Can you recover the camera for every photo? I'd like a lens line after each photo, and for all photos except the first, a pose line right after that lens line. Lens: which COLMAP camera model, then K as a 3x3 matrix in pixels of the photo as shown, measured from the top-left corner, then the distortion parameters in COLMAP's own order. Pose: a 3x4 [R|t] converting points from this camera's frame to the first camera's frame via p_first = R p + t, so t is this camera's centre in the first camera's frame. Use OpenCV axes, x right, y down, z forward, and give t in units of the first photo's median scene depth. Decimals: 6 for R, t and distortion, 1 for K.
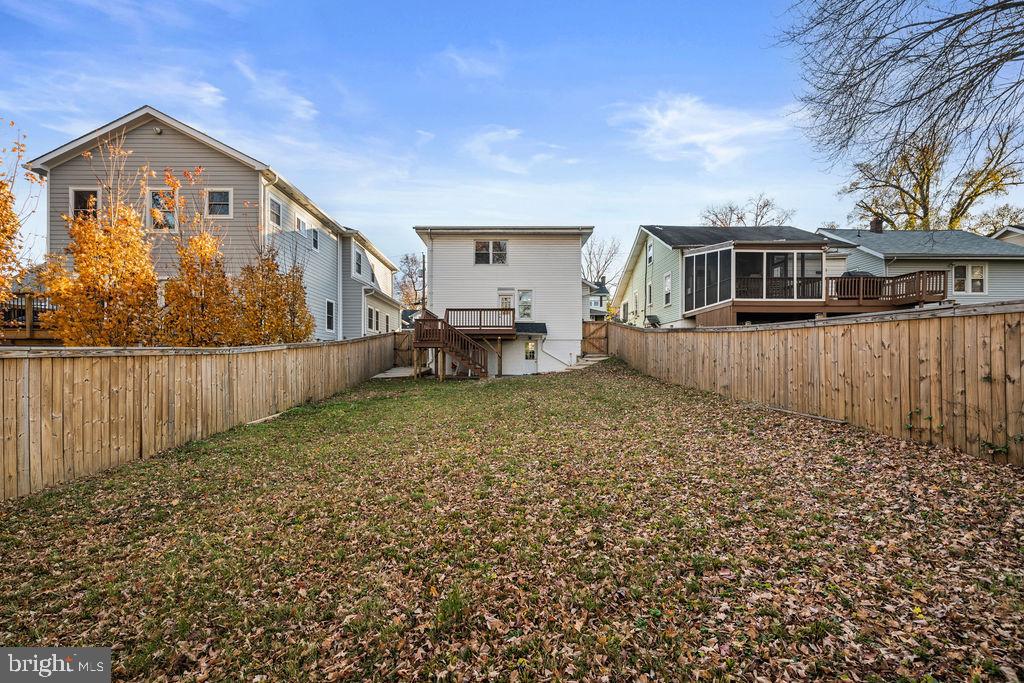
lens RADIAL K [[429.2, 0, 512.0], [0, 429.2, 341.5], [0, 0, 1]] dist [-0.001168, 0.000215]
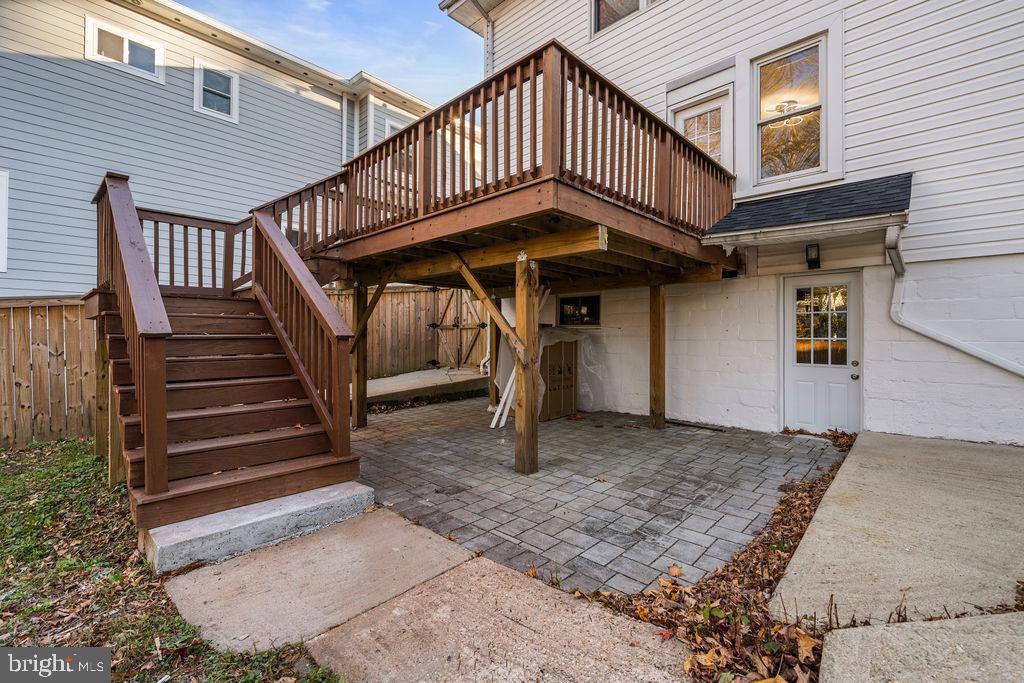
lens RADIAL K [[429.3, 0, 533.9], [0, 429.3, 323.9], [0, 0, 1]] dist [-0.001676, -0.000089]
pose [[0.736121, -0.006193, -0.676821, 0.018624], [0.009938, 0.999949, 0.001659, 0.004996], [0.676777, -0.007948, 0.736146, 0.166467]]
